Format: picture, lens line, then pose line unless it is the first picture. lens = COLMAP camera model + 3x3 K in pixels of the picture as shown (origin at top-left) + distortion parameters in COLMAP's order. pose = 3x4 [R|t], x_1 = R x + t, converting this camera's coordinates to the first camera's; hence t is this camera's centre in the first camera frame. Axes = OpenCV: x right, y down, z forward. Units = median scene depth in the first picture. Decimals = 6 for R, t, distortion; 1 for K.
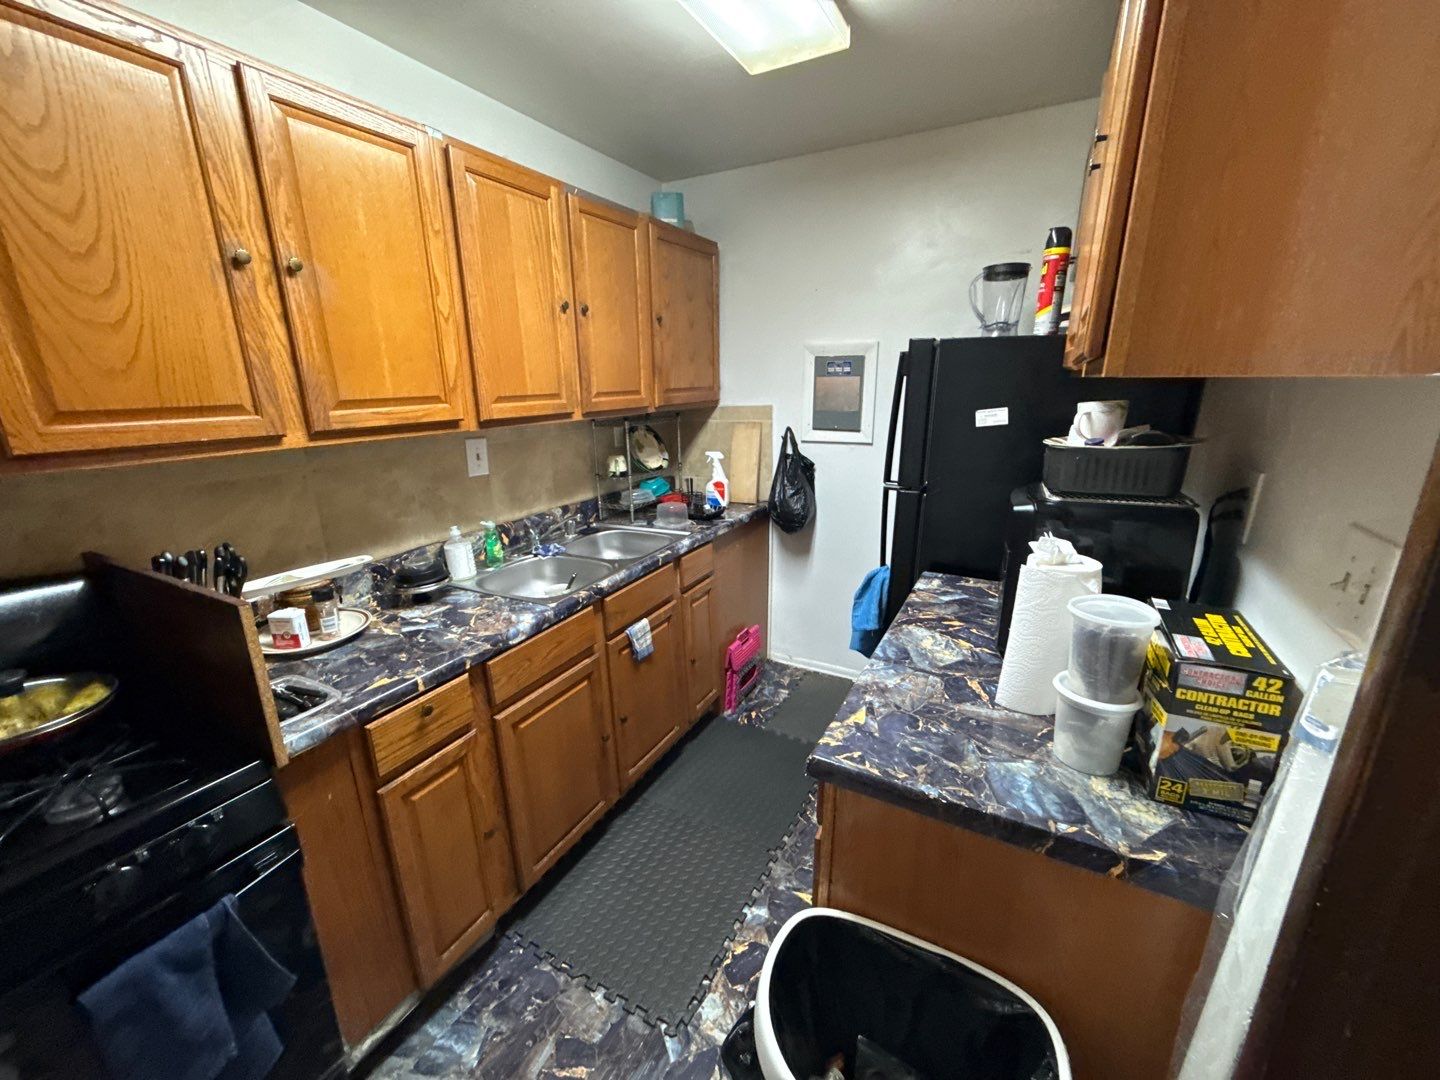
lens RADIAL K [[573.1, 0, 716.8], [0, 573.1, 540.1], [0, 0, 1]] dist [0.000842, -0.000053]
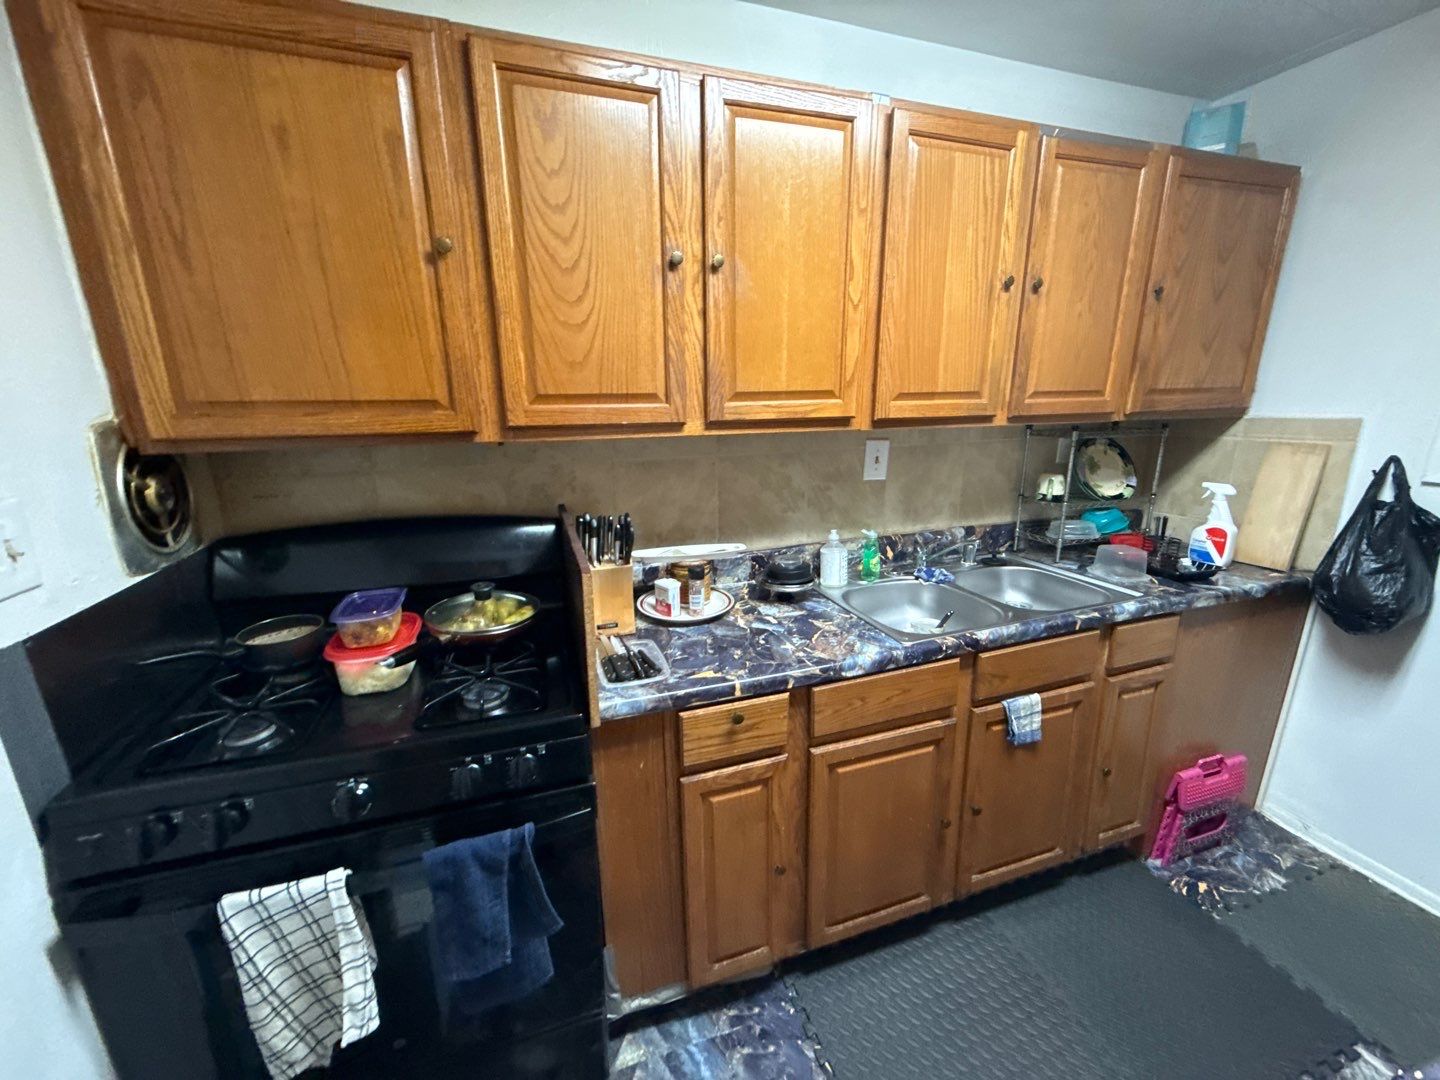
lens RADIAL K [[573.1, 0, 718.4], [0, 573.1, 538.8], [0, 0, 1]] dist [0.000842, -0.000053]
pose [[0.733328, 0.176503, -0.656564, 0.033796], [-0.186039, 0.980950, 0.055916, -0.034928], [0.653926, 0.081142, 0.752195, 0.211320]]
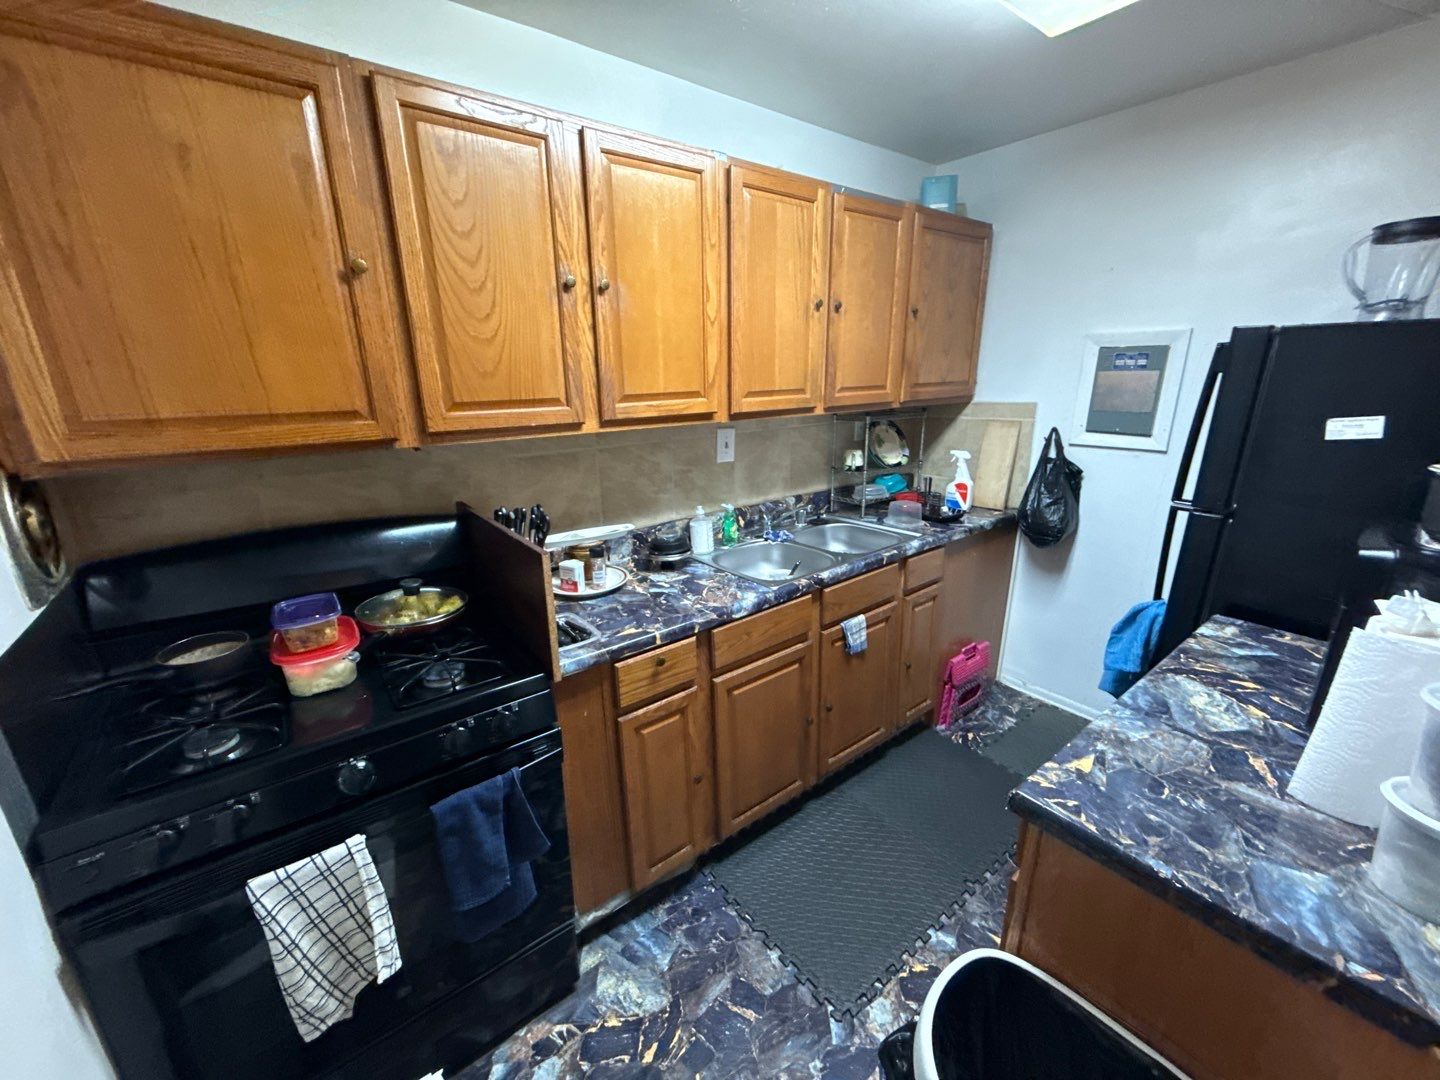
lens RADIAL K [[573.1, 0, 717.2], [0, 573.1, 540.6], [0, 0, 1]] dist [0.000842, -0.000053]
pose [[0.914312, 0.115100, -0.388312, 0.023667], [-0.107505, 0.993346, 0.041308, -0.008699], [0.390482, 0.003977, 0.920602, -0.032121]]
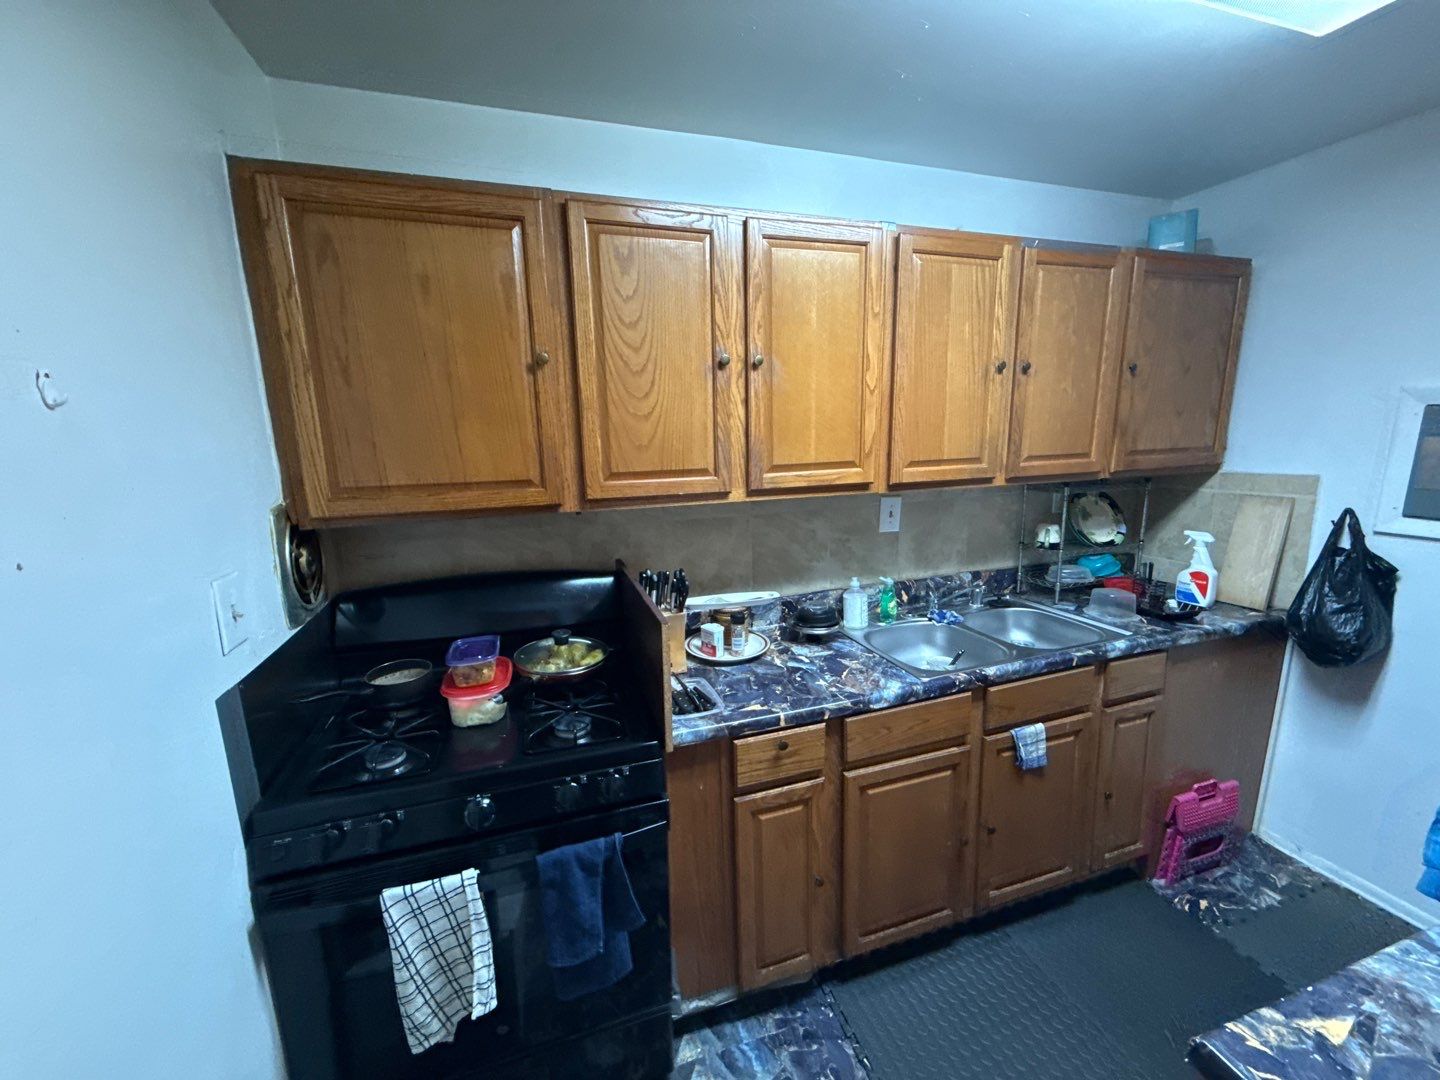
lens RADIAL K [[573.1, 0, 717.0], [0, 573.1, 540.6], [0, 0, 1]] dist [0.000842, -0.000053]
pose [[0.727280, 0.129542, -0.674005, 0.084247], [-0.174840, 0.984597, 0.000578, -0.061415], [0.663698, 0.117423, 0.738727, 0.043181]]
